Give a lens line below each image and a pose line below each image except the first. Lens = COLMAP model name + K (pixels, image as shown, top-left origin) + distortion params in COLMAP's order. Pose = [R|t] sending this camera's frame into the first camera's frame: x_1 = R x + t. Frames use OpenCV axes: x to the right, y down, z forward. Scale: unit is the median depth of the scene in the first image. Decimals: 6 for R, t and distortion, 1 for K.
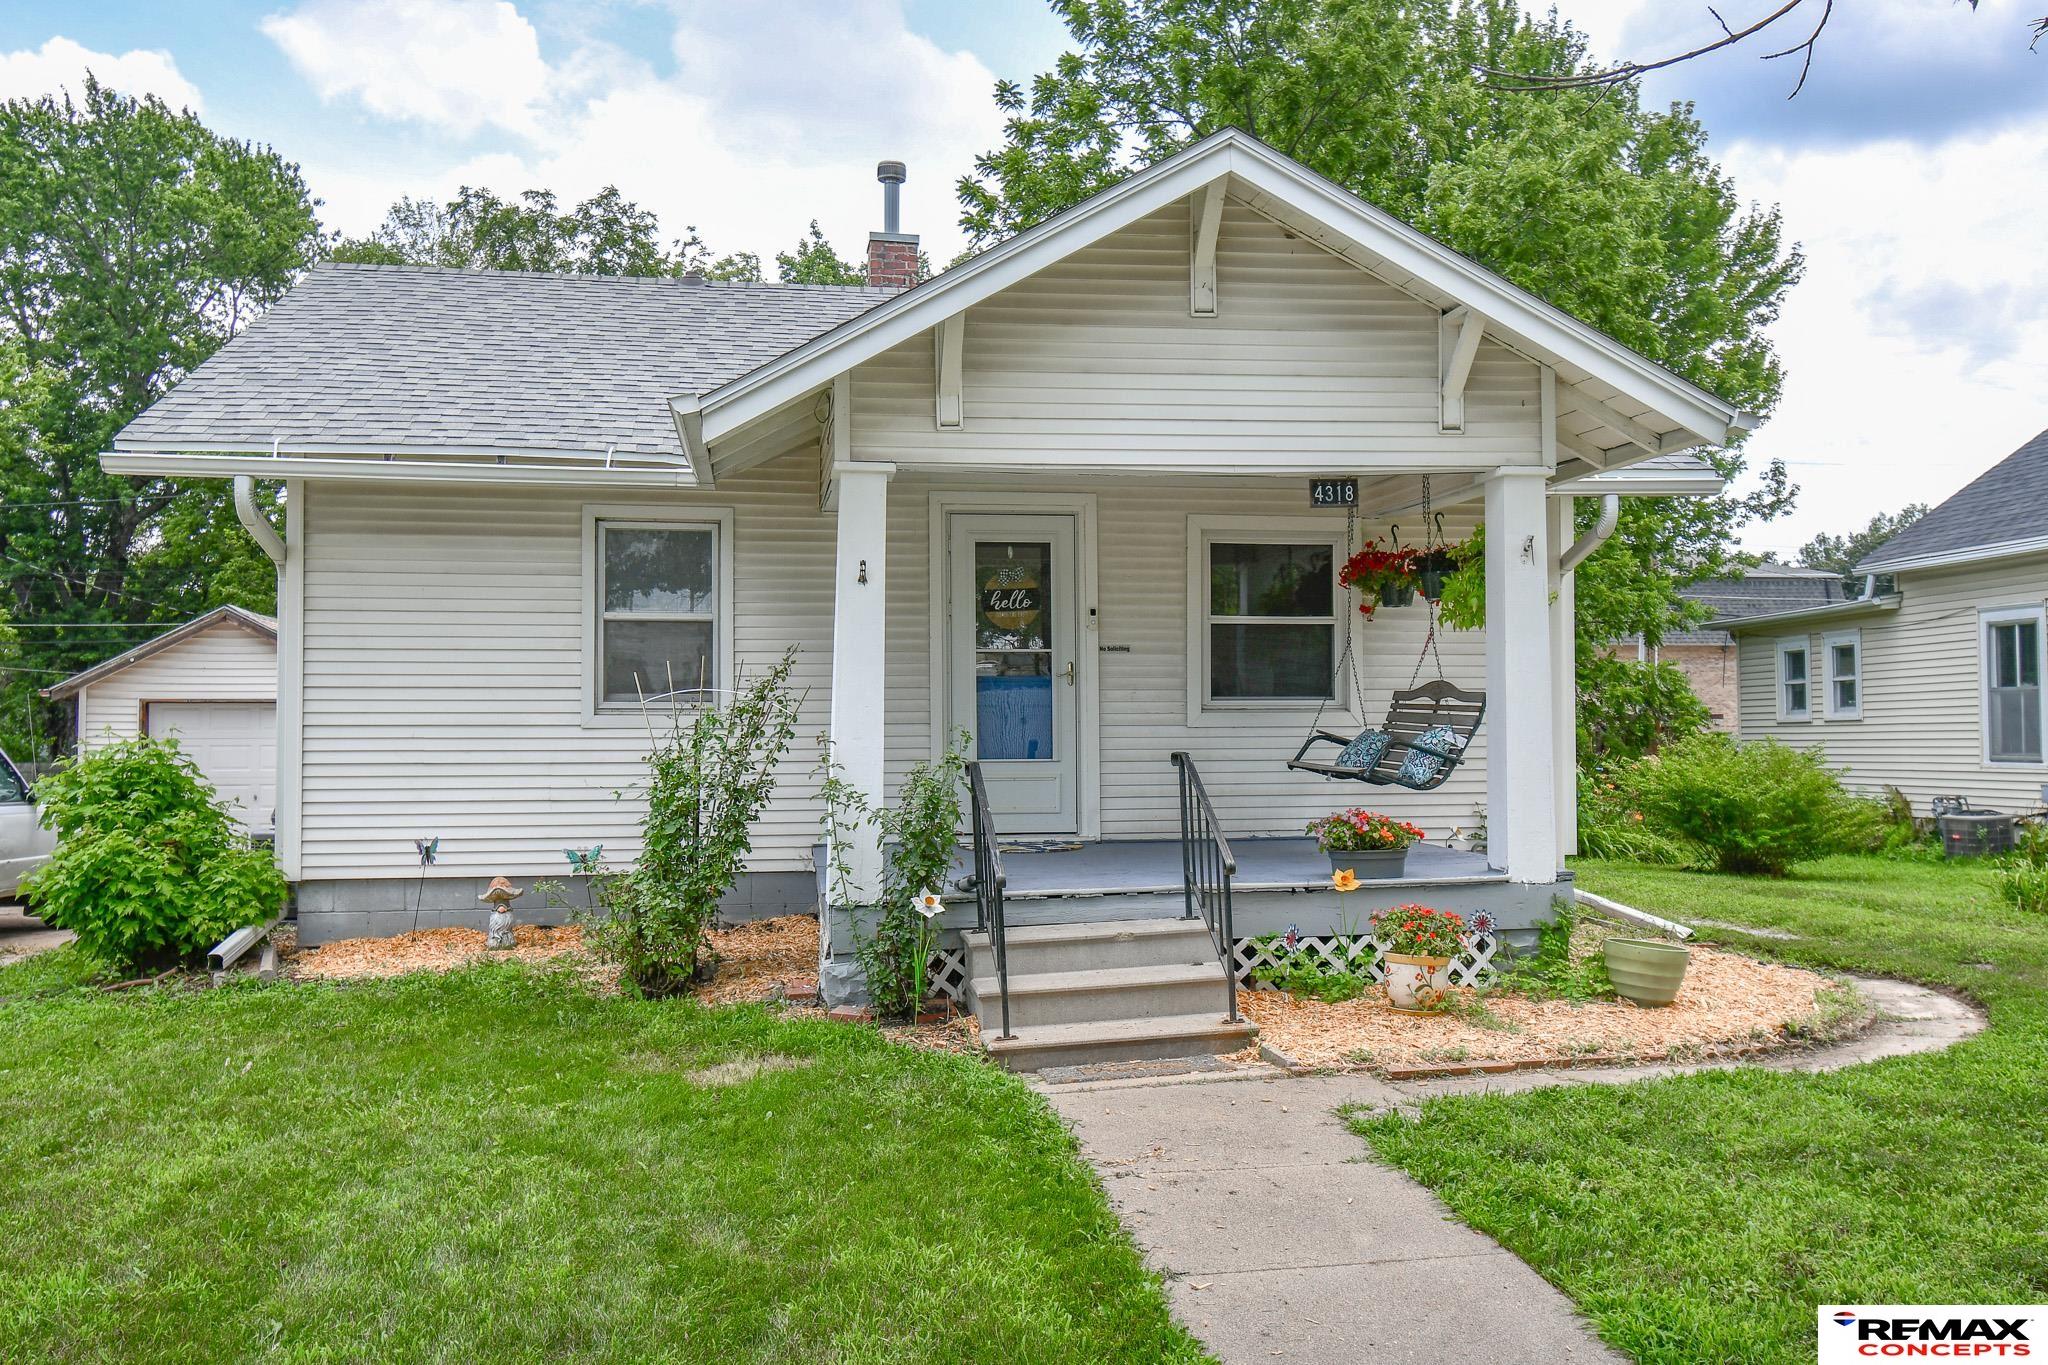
lens RADIAL K [[1646.9, 0, 1024.0], [0, 1646.9, 682.5], [0, 0, 1]] dist [0.017263, -0.006935]
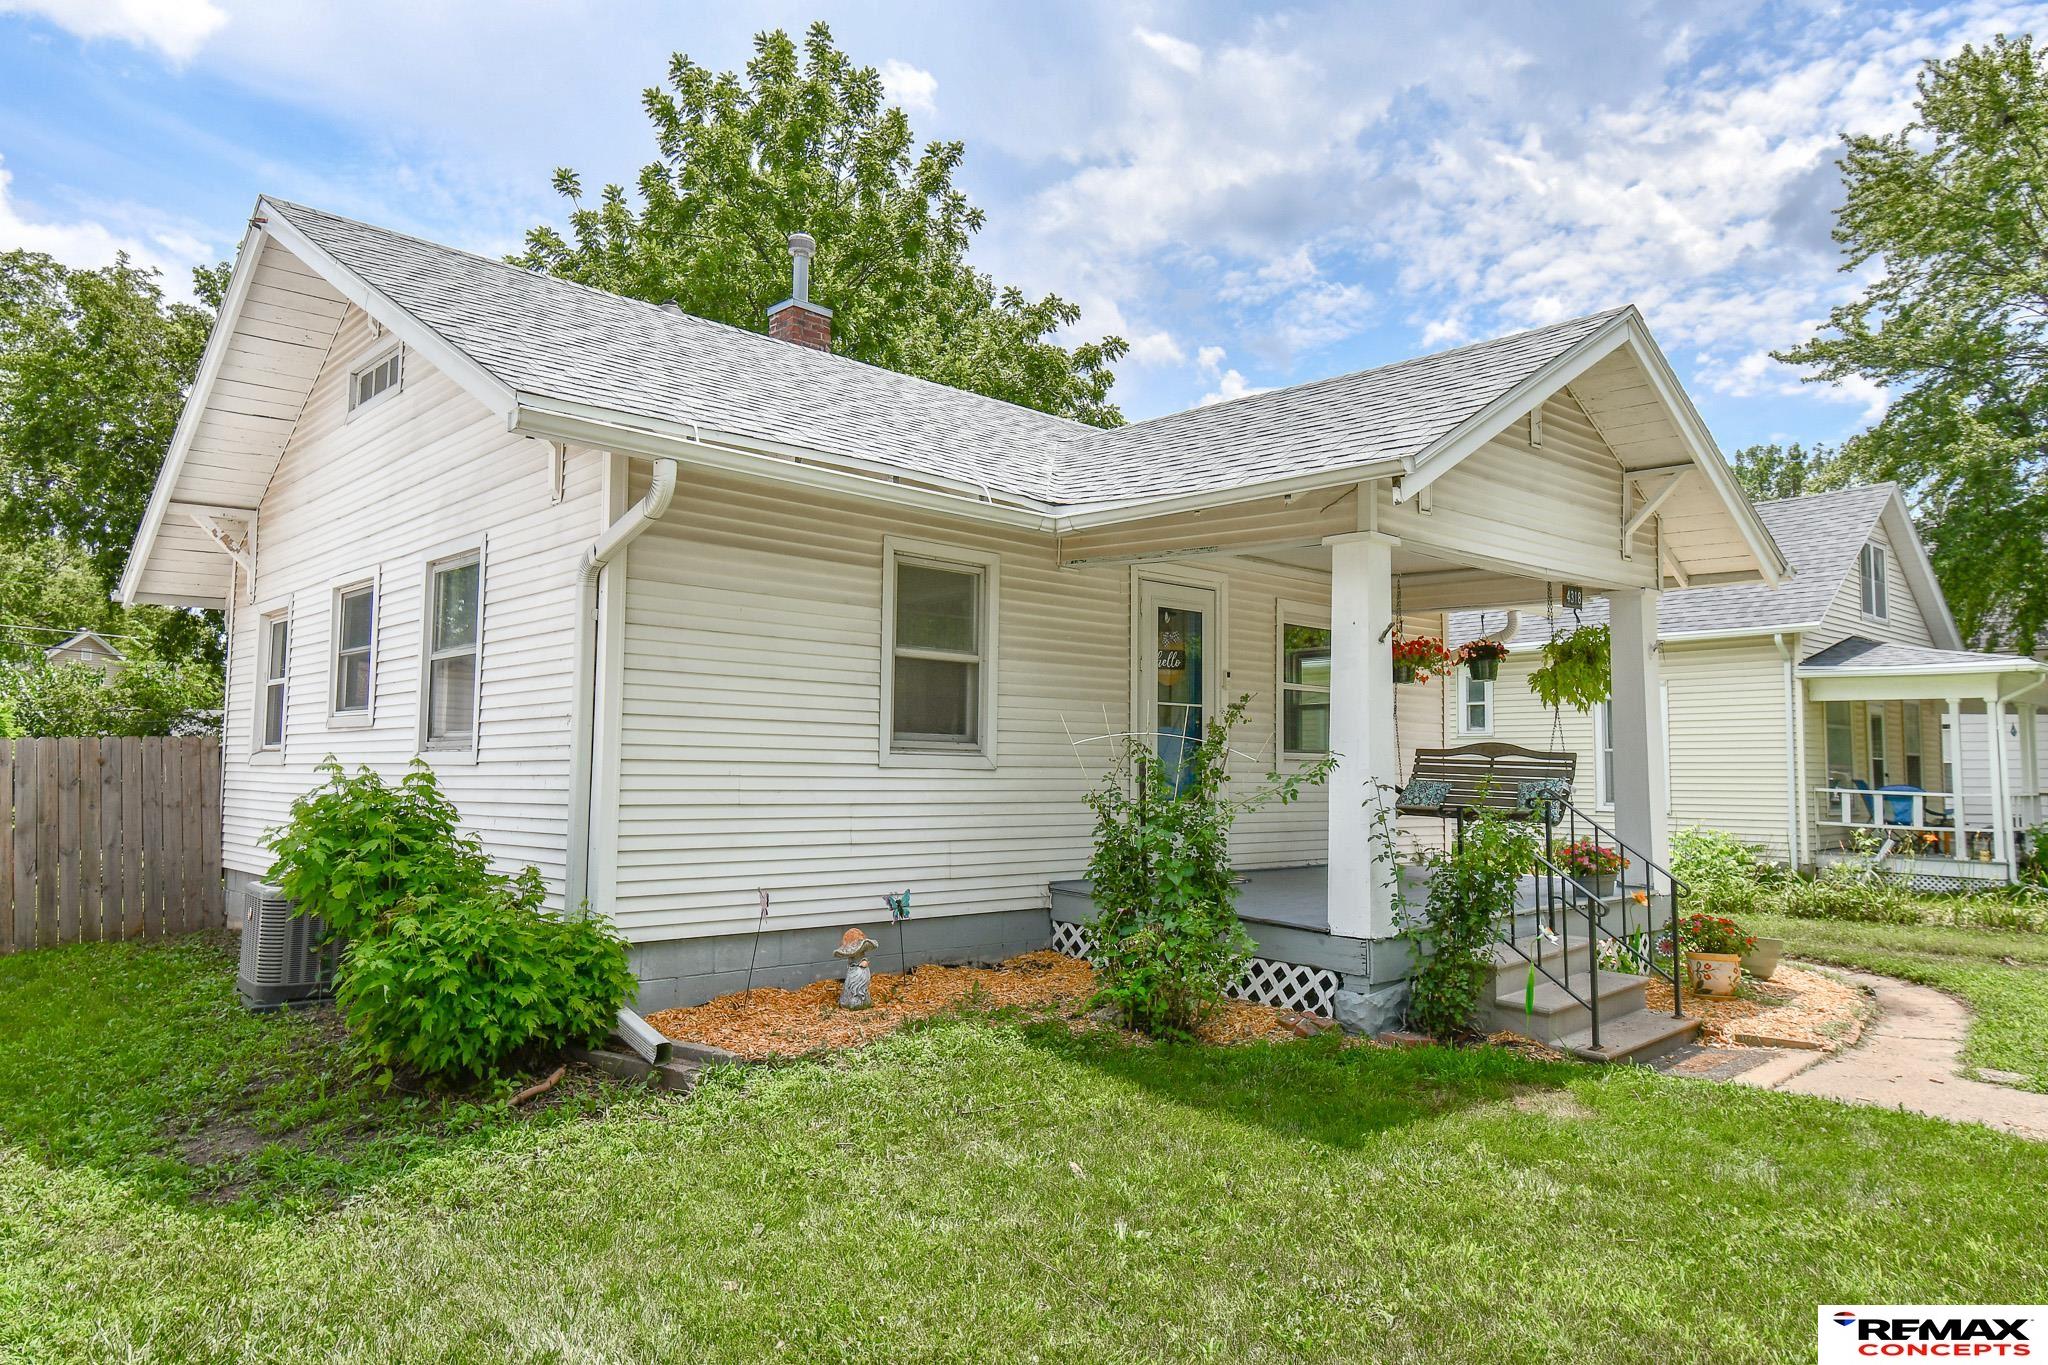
lens RADIAL K [[1311.6, 0, 1024.0], [0, 1311.6, 682.5], [0, 0, 1]] dist [0.046116, -0.000797]
pose [[0.831034, 0.052659, 0.553723, -0.671547], [-0.031203, 0.998354, -0.048114, 0.013974], [-0.555345, 0.022707, 0.831310, 0.342932]]
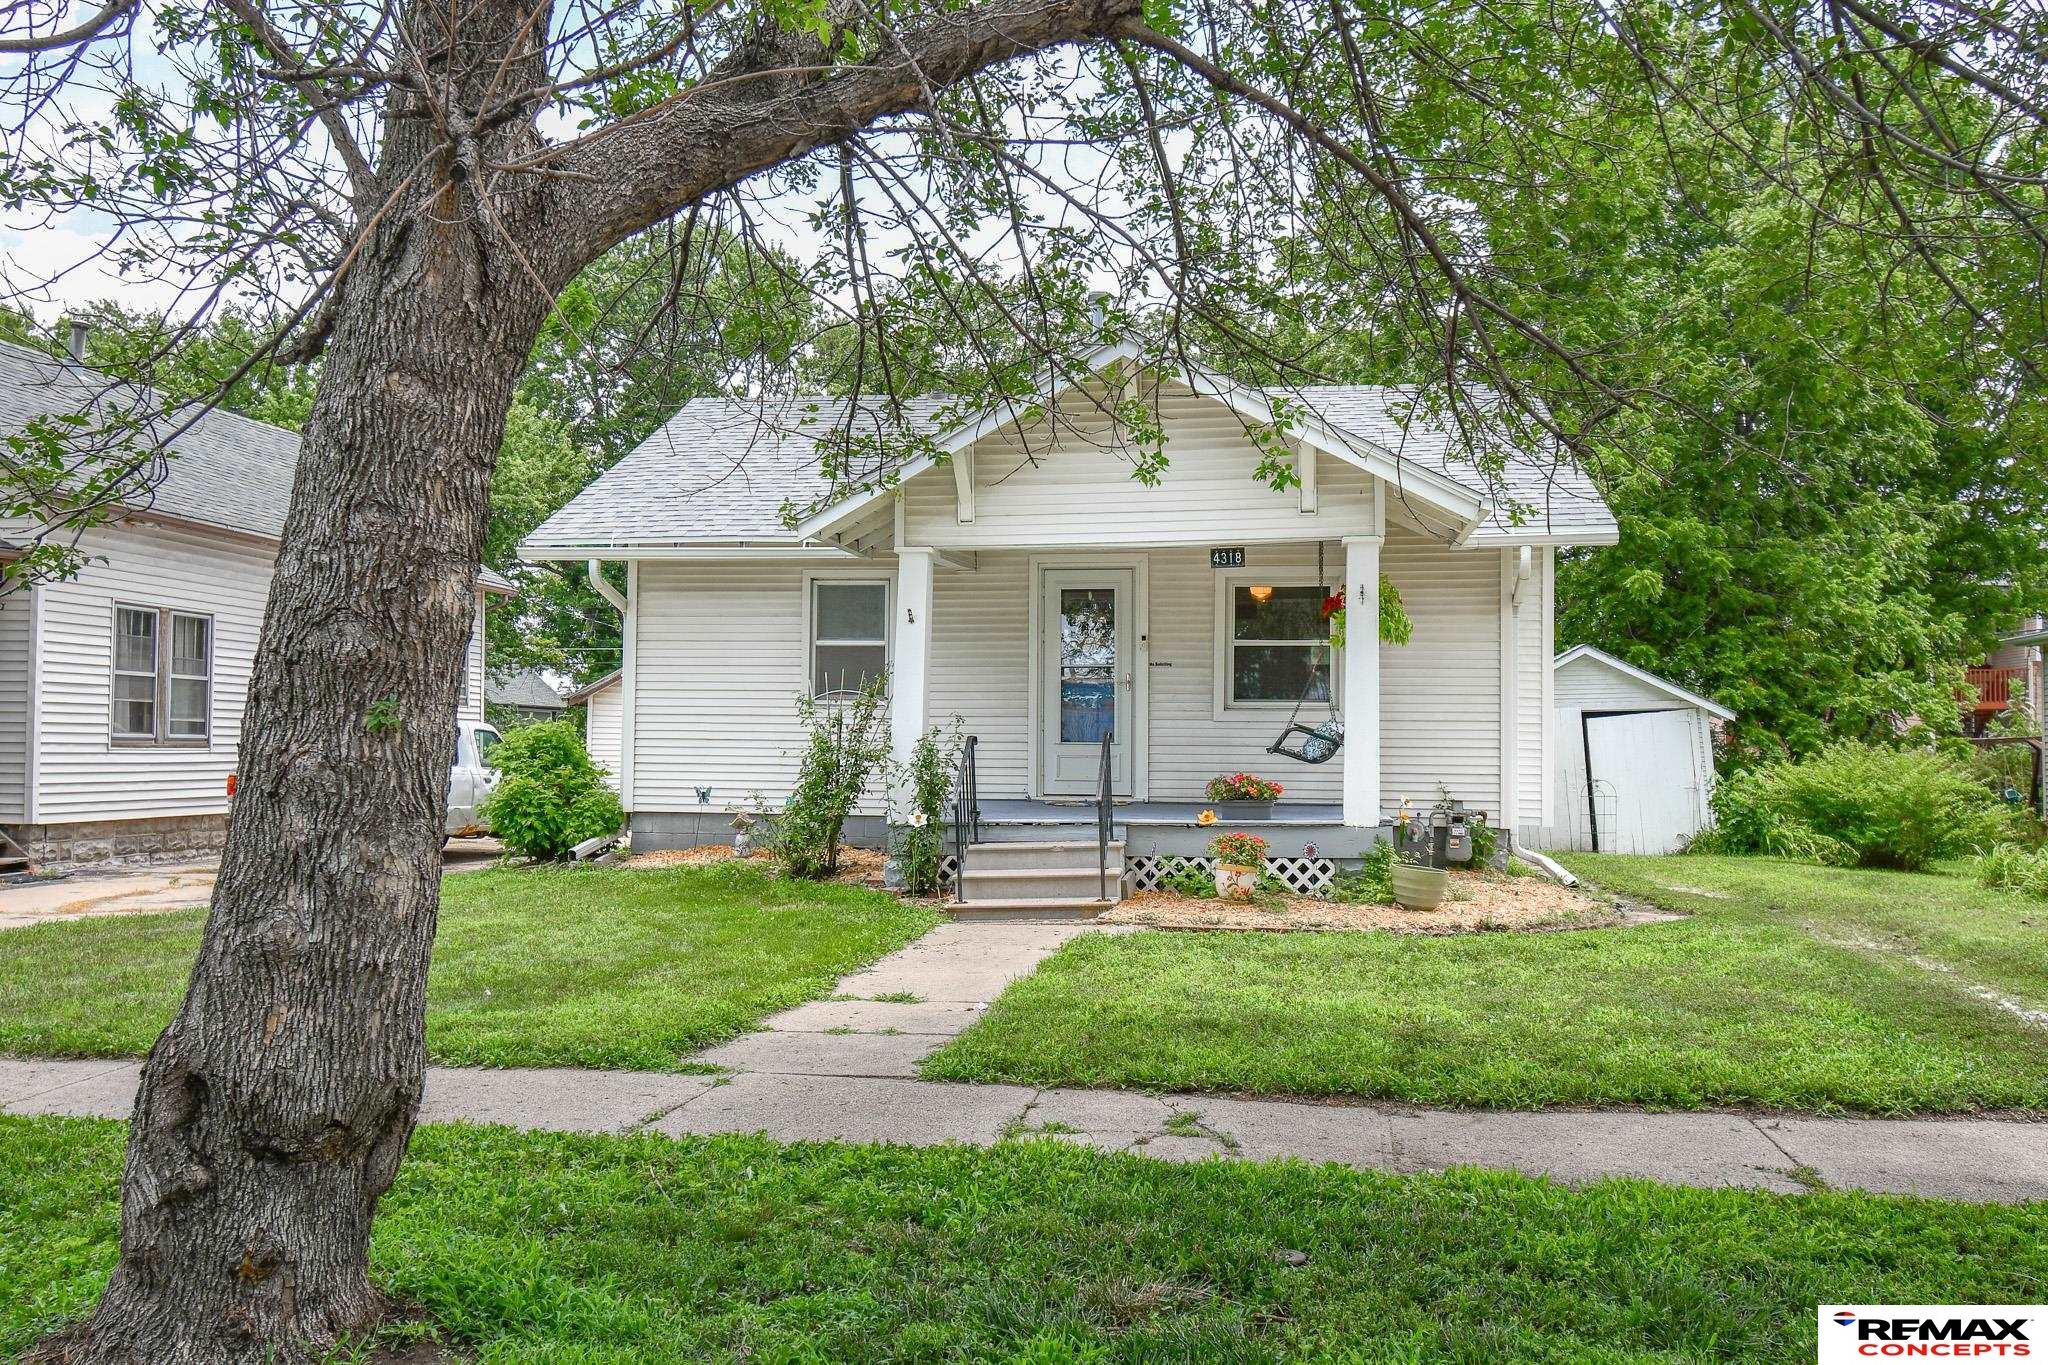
lens RADIAL K [[1668.5, 0, 1024.0], [0, 1668.5, 682.5], [0, 0, 1]] dist [0.023013, 0.000706]
pose [[0.951487, 0.001403, -0.307685, 0.429284], [-0.004904, 0.999932, -0.010606, 0.011809], [0.307649, 0.011600, 0.951429, -0.426221]]
